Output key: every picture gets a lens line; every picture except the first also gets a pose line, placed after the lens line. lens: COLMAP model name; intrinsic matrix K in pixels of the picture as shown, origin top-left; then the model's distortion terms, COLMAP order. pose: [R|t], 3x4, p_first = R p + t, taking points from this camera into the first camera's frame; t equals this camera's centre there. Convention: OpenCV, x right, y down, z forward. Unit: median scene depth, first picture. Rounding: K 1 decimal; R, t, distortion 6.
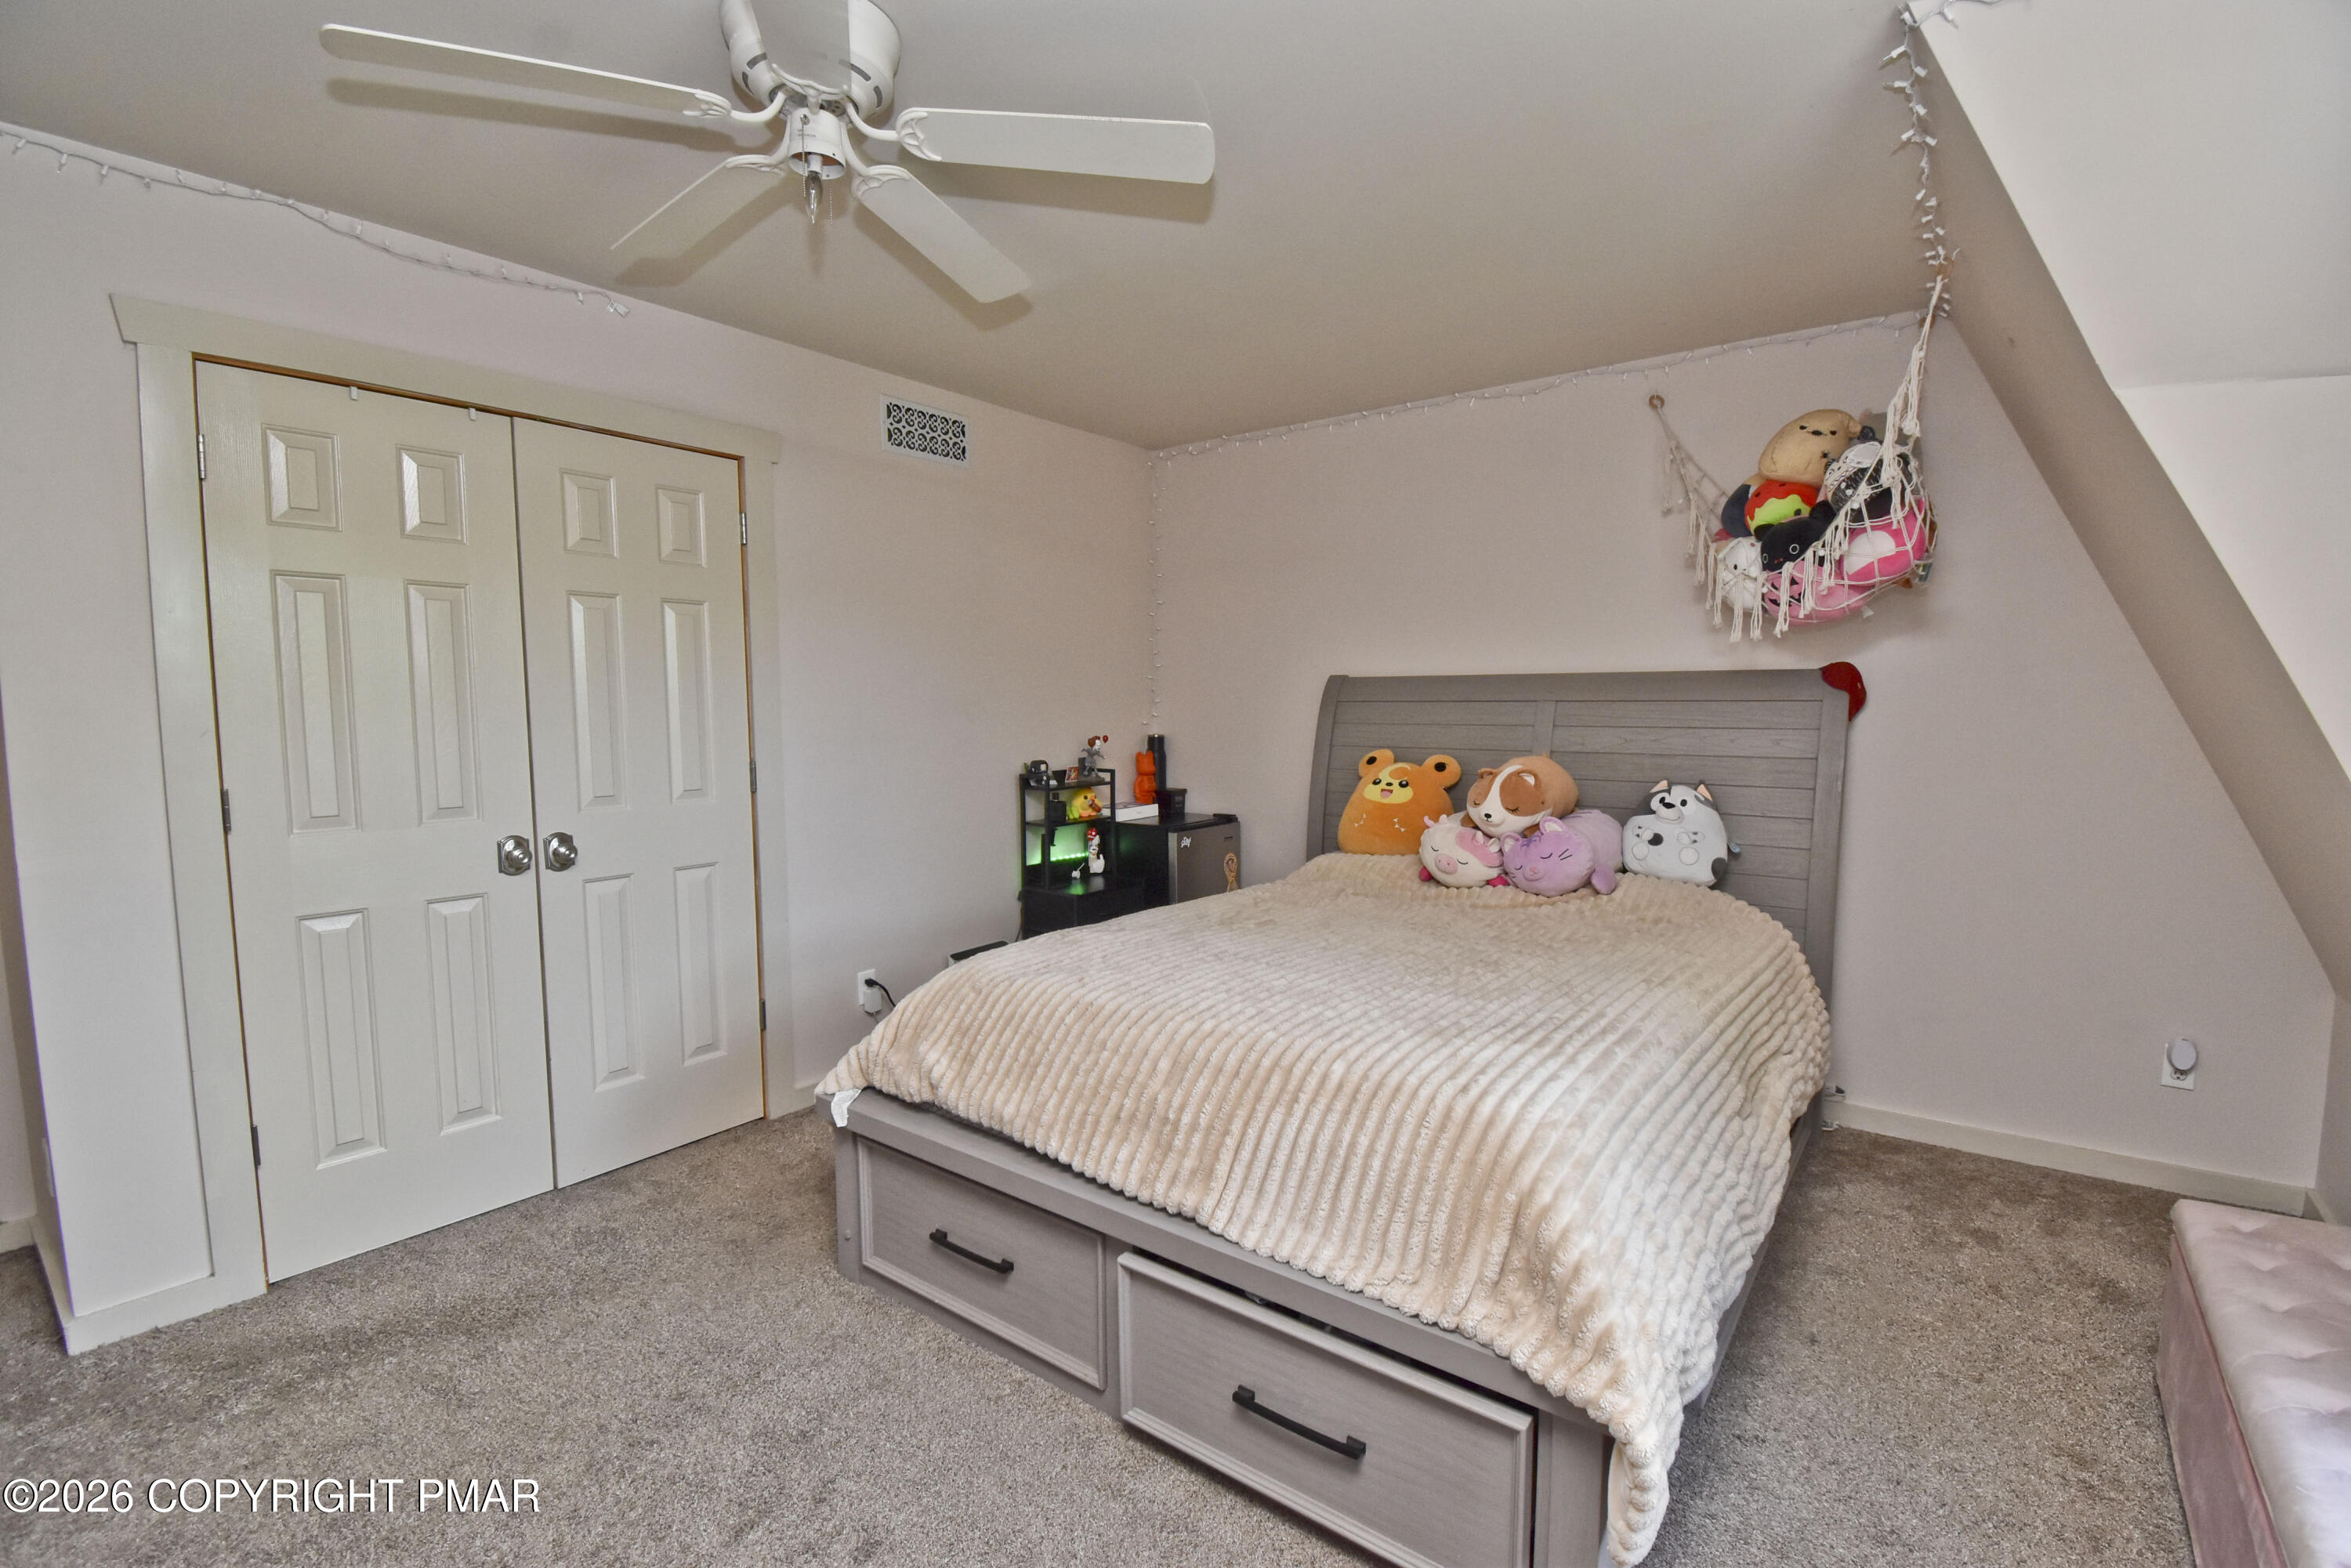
lens RADIAL K [[1054.5, 0, 1173.1], [0, 1054.5, 796.8], [0, 0, 1]] dist [0.018494, -0.024500]
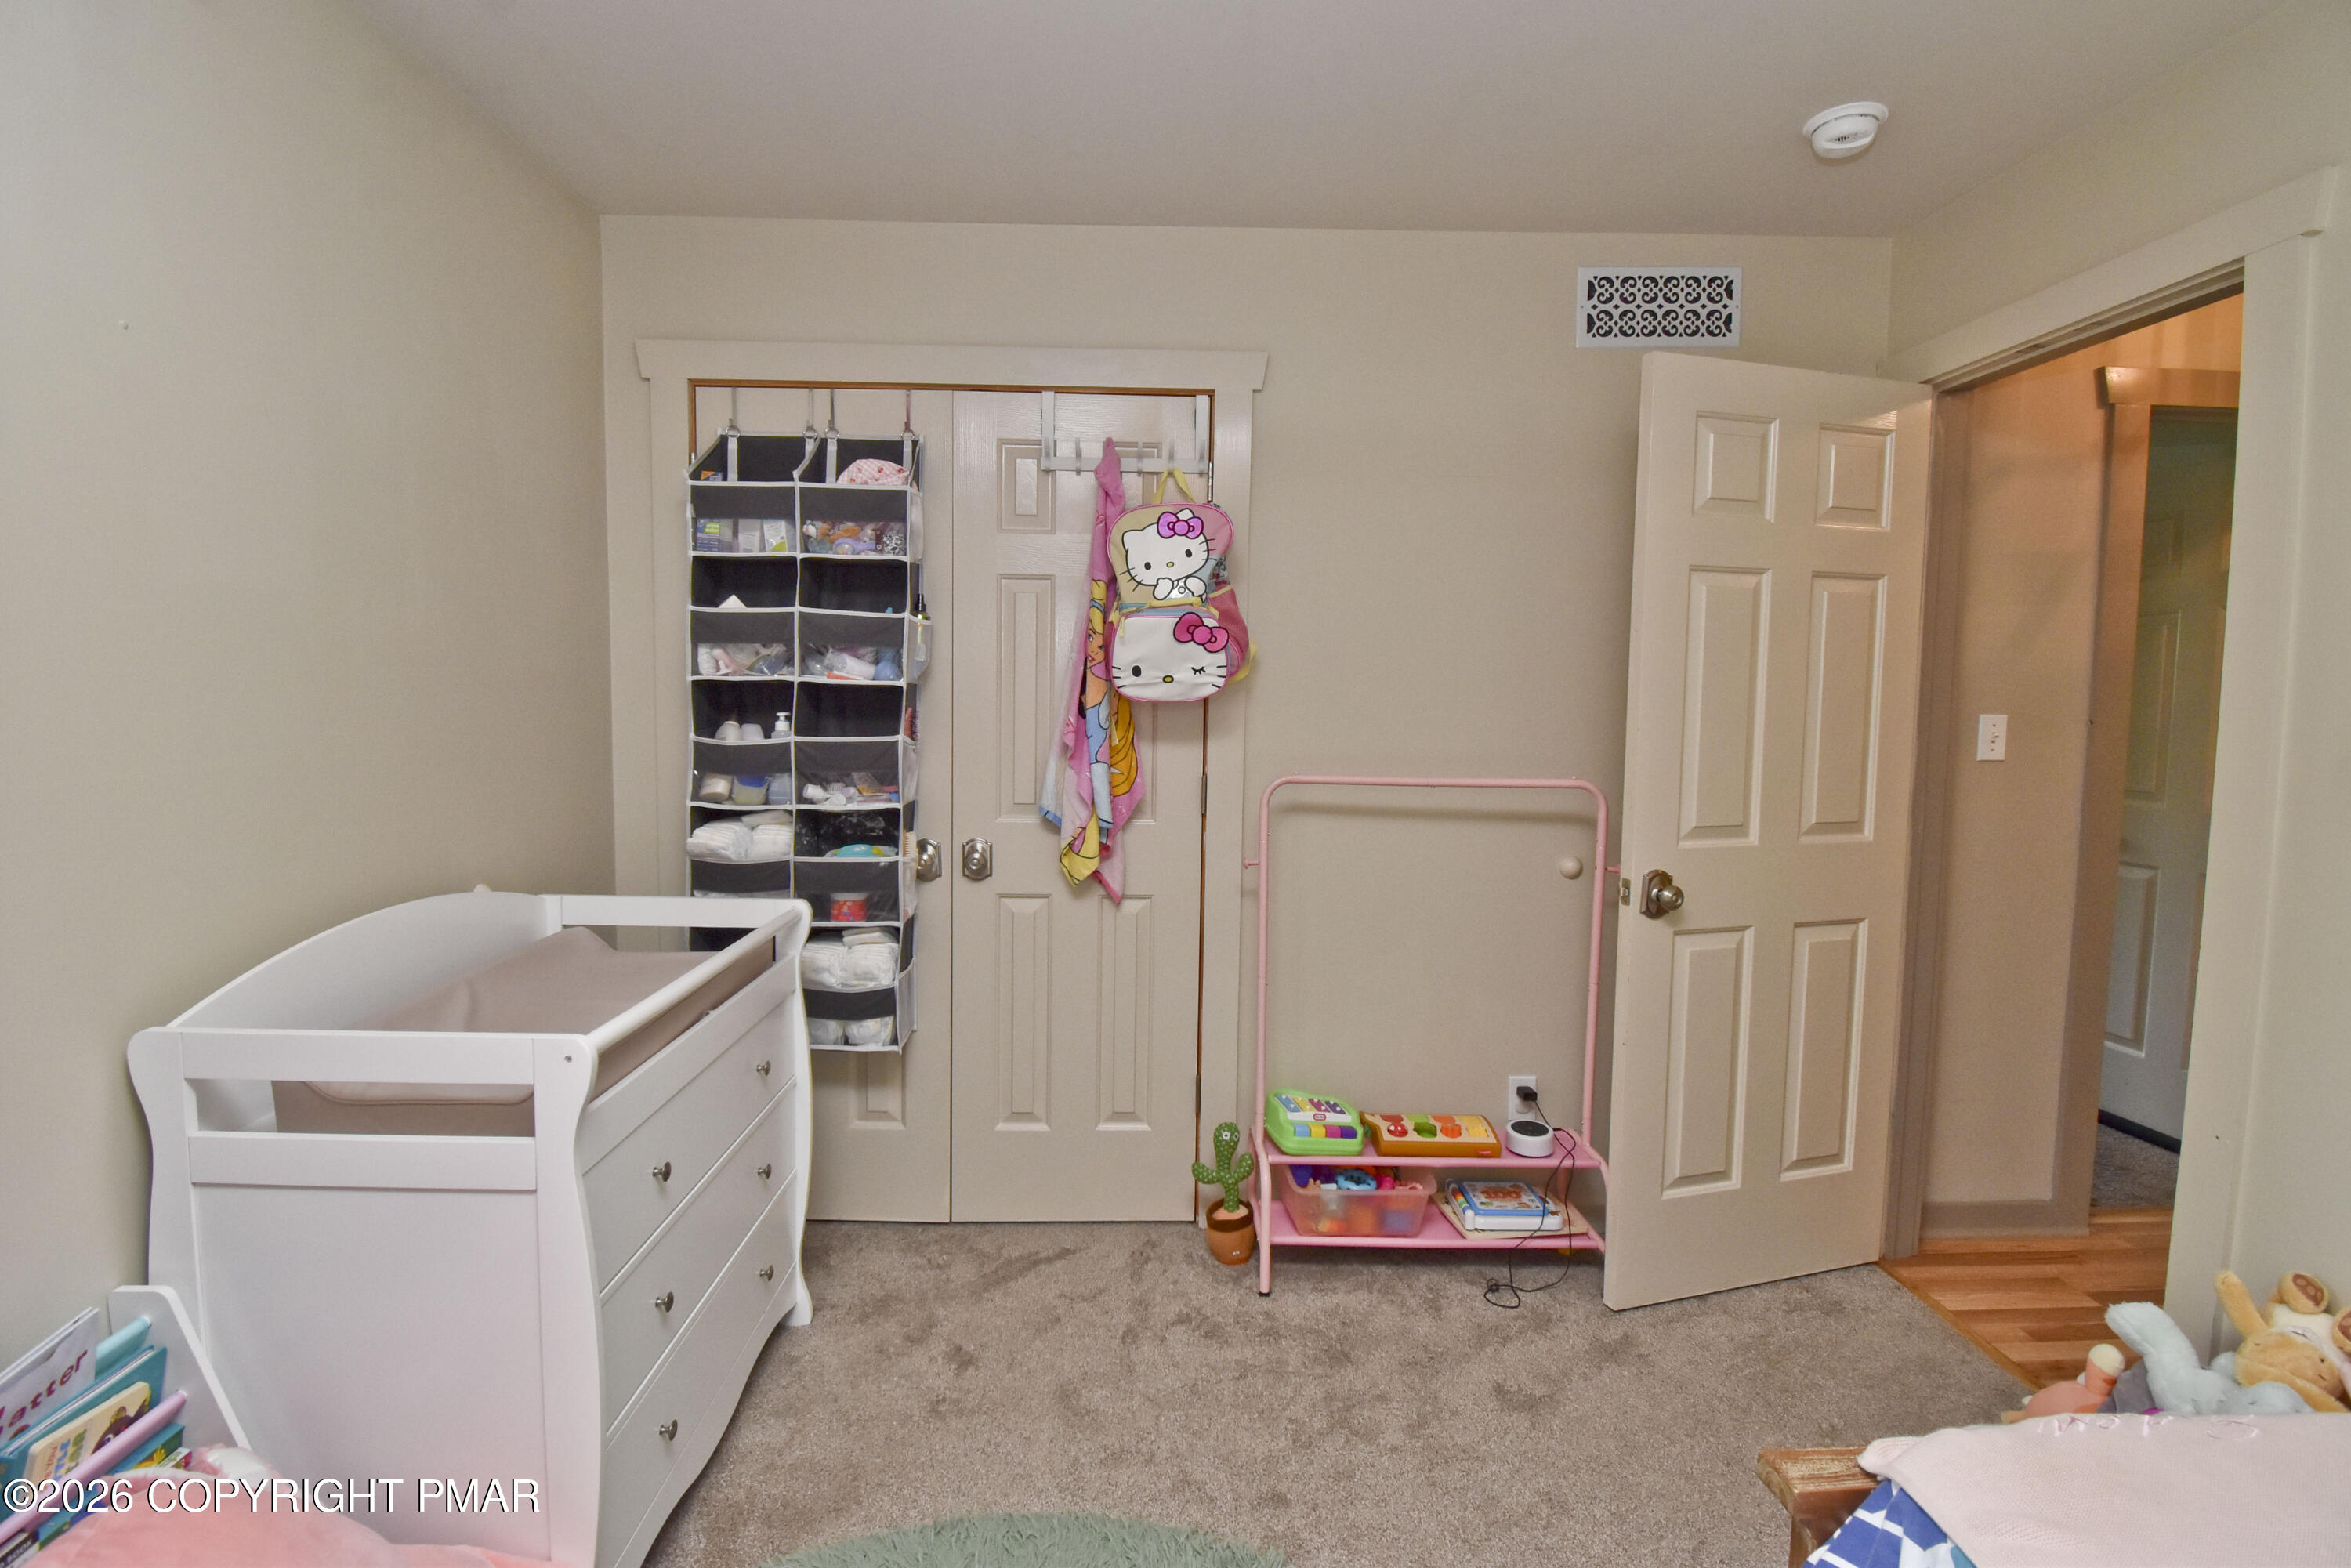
lens RADIAL K [[1211.0, 0, 1175.5], [0, 1211.0, 784.0], [0, 0, 1]] dist [0.031159, 0.000166]
pose [[0.618446, 0.064224, -0.783199, 0.227369], [-0.084557, 0.996307, 0.014929, -0.028926], [0.781265, 0.056992, 0.621592, 0.319051]]
